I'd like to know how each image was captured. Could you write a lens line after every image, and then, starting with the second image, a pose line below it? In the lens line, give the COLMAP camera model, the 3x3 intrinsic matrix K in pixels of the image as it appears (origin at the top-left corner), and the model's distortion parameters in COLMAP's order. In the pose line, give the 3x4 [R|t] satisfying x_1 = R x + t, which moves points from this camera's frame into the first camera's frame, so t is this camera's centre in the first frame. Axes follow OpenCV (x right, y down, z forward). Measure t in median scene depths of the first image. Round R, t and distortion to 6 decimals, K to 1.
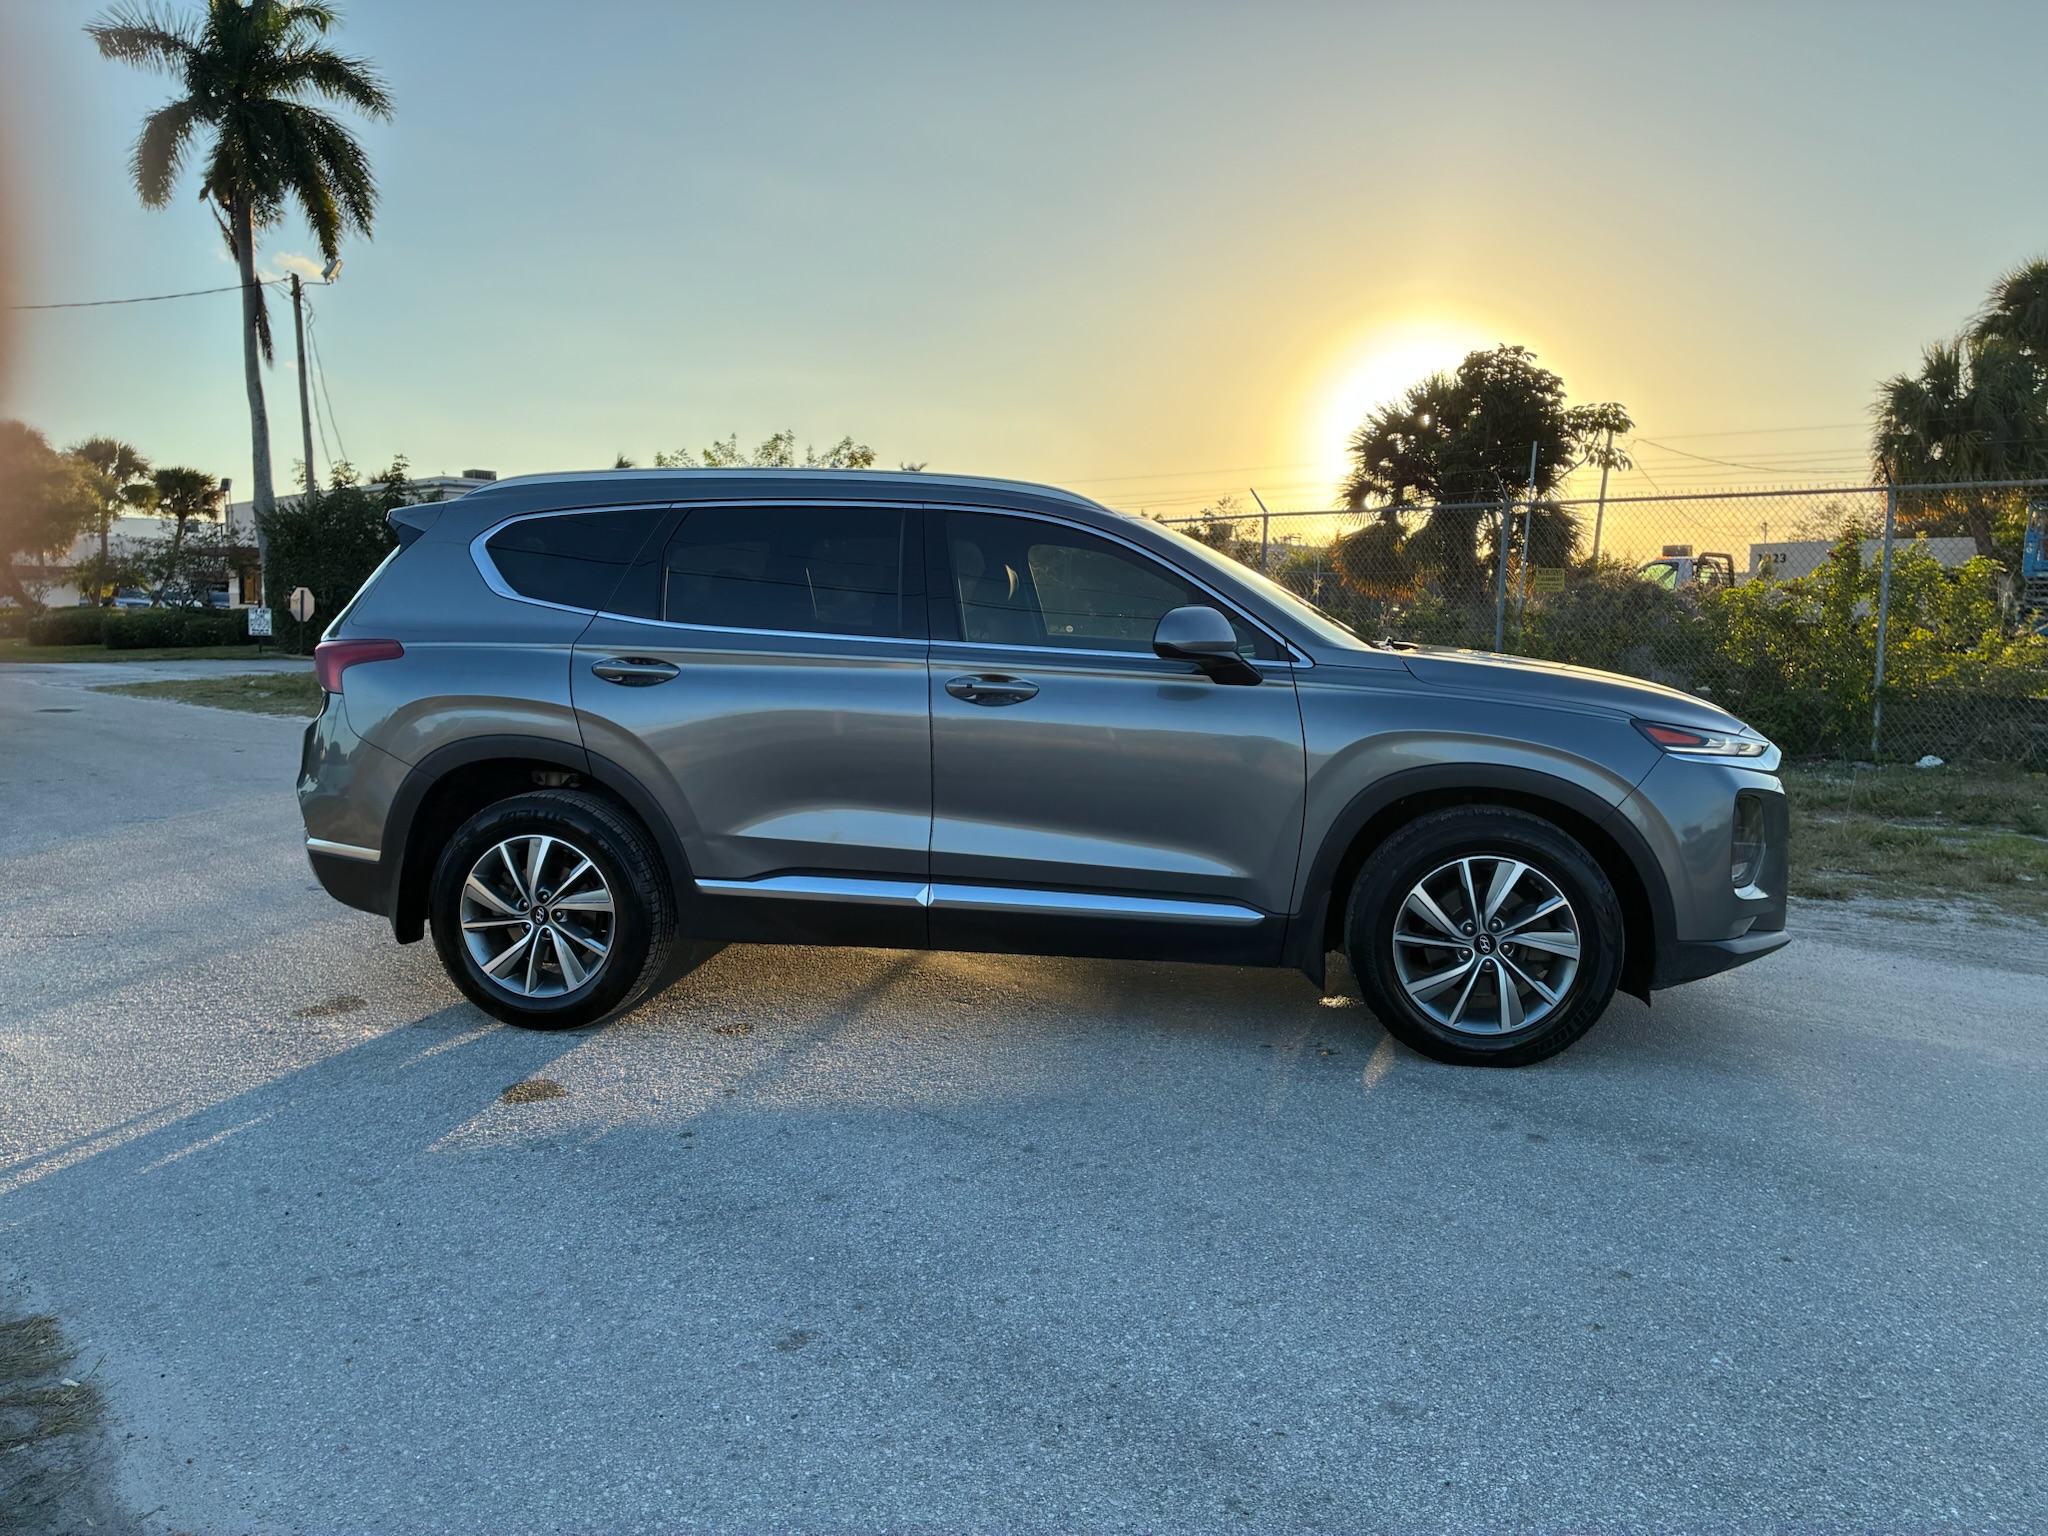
lens RADIAL K [[1547.6, 0, 1030.9], [0, 1547.6, 760.8], [0, 0, 1]] dist [0.033536, -0.005006]
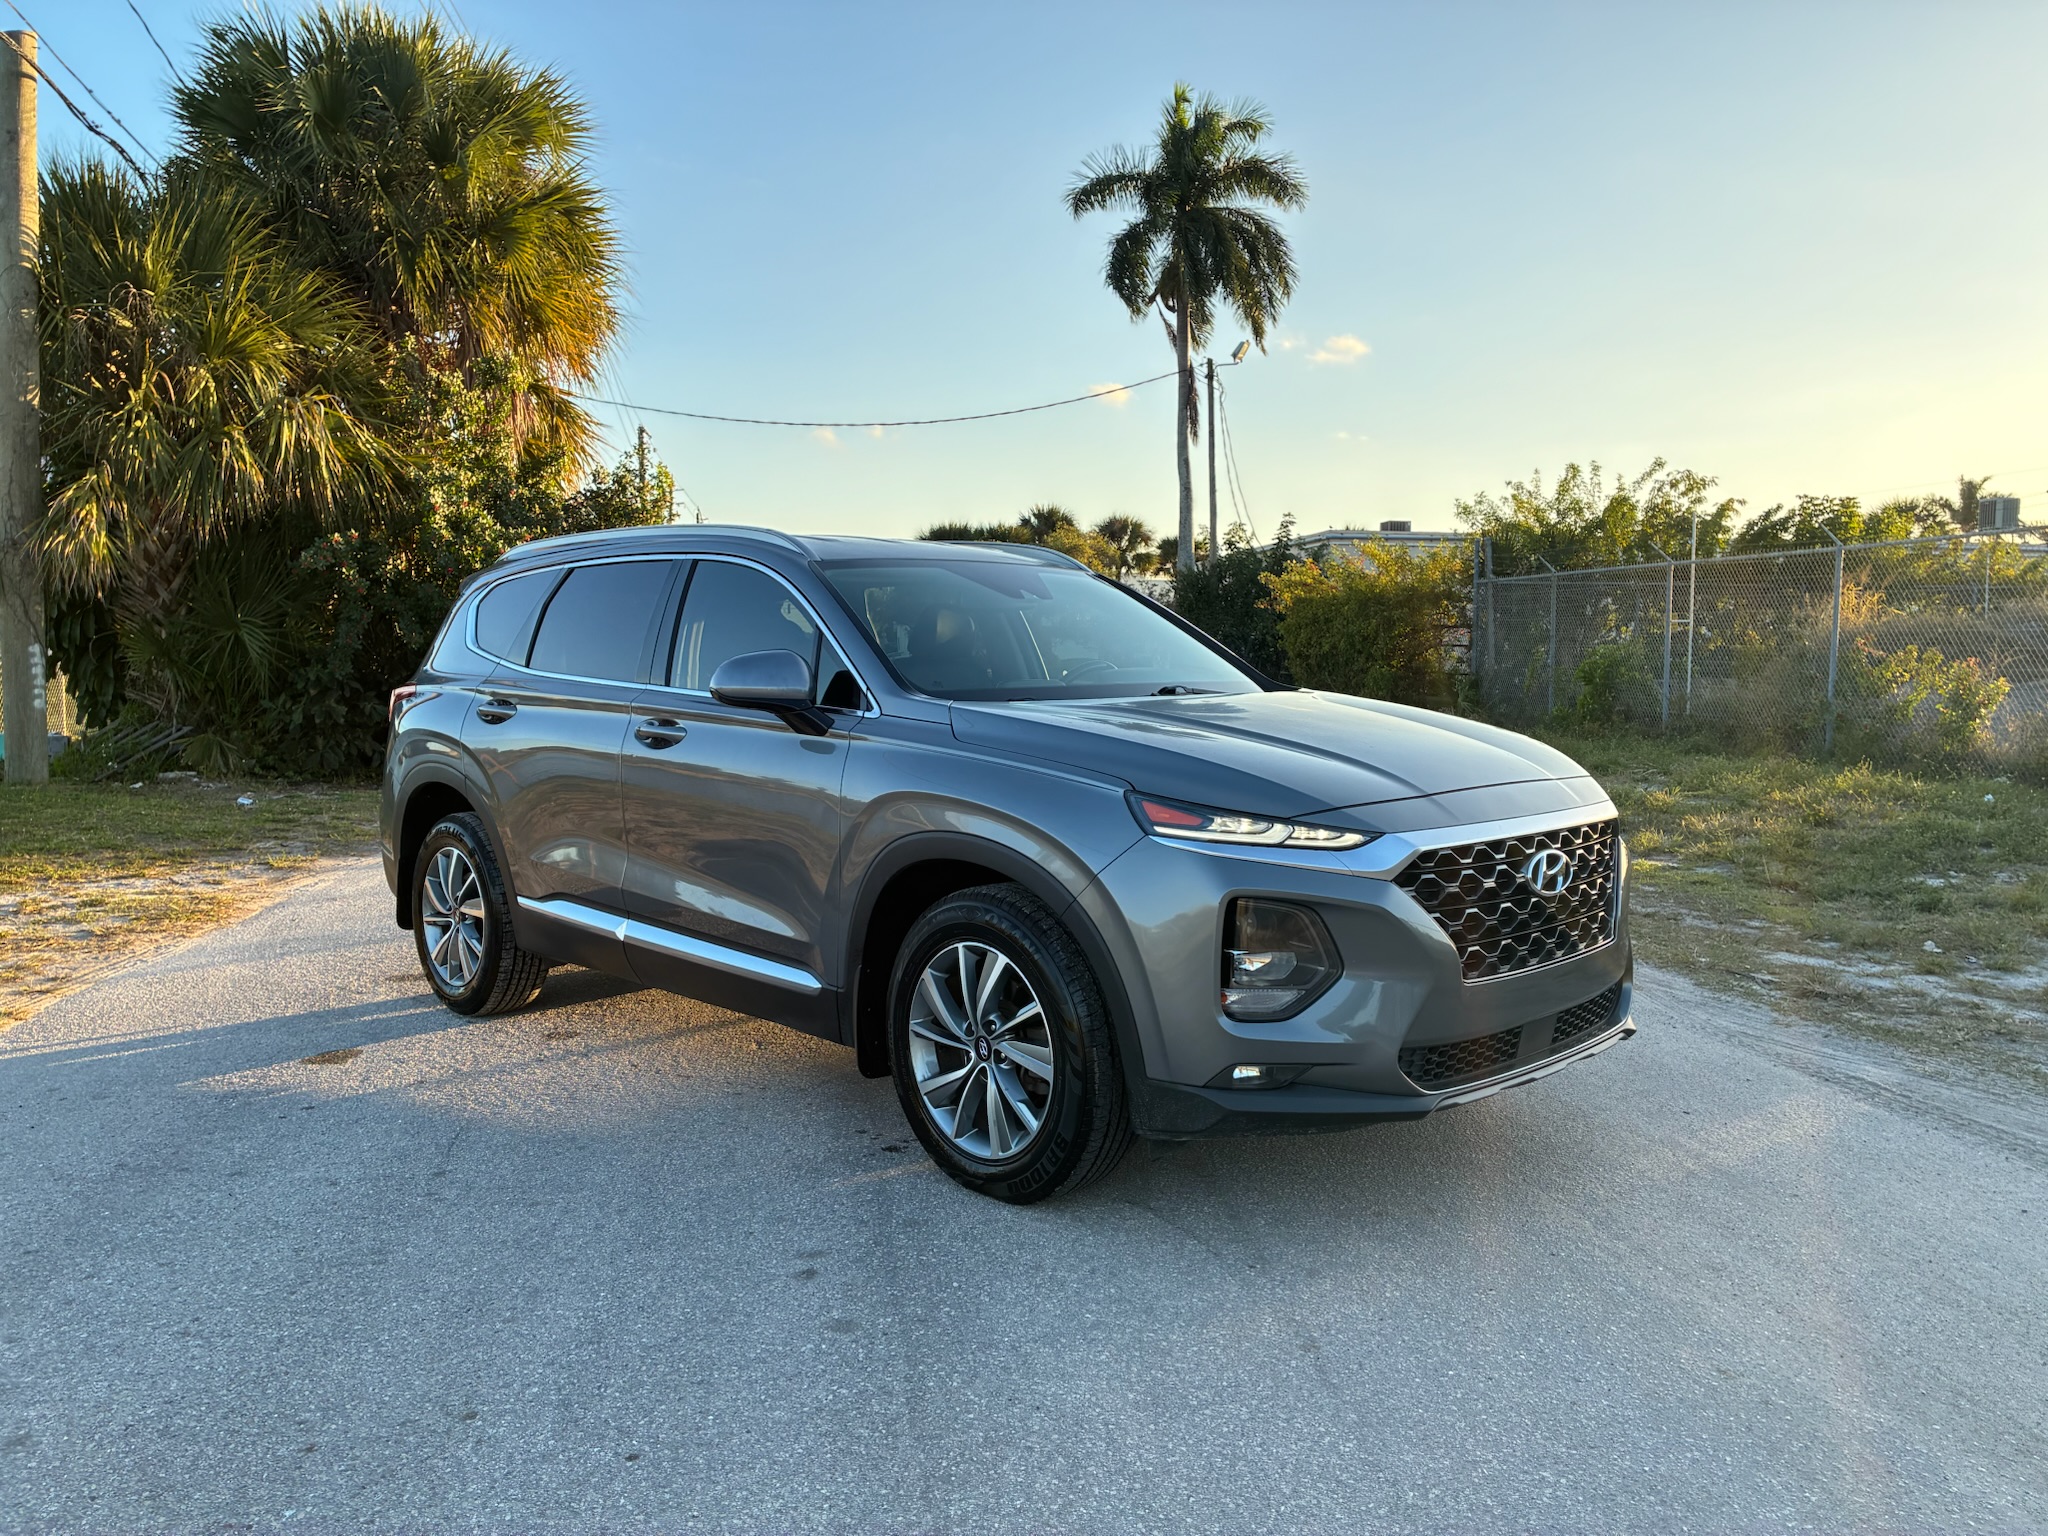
lens RADIAL K [[1547.6, 0, 1030.9], [0, 1547.6, 760.8], [0, 0, 1]] dist [0.033536, -0.005006]
pose [[0.803732, 0.032765, -0.594089, 0.154685], [-0.050091, 0.998664, -0.012689, -0.005421], [0.592880, 0.039957, 0.804299, 0.063657]]
